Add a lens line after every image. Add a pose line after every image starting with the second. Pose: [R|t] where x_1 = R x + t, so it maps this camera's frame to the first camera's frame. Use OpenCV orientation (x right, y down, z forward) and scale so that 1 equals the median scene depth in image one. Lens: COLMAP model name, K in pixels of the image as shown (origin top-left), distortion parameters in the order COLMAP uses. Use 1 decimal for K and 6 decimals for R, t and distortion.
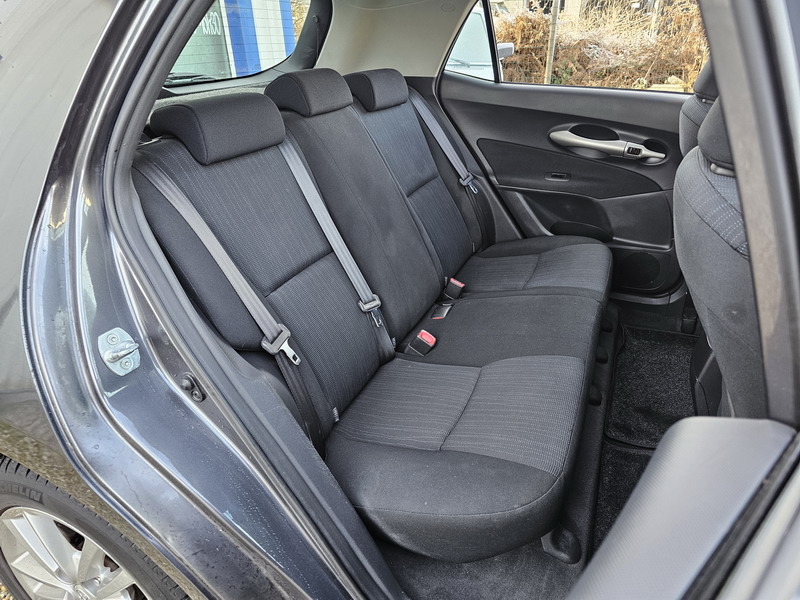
lens RADIAL K [[537.5, 0, 395.2], [0, 537.5, 301.0], [0, 0, 1]] dist [0.035693, -0.022510]
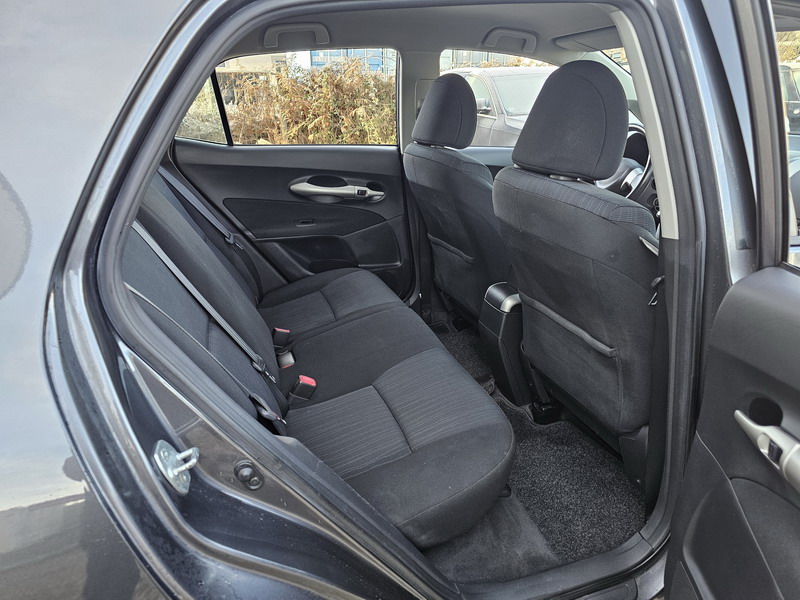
lens RADIAL K [[537.5, 0, 407.5], [0, 537.5, 294.5], [0, 0, 1]] dist [0.035693, -0.022510]
pose [[0.746909, -0.232037, 0.623126, -0.274925], [0.304213, 0.952552, -0.009938, -0.013200], [-0.591254, 0.196986, 0.782059, 0.031773]]
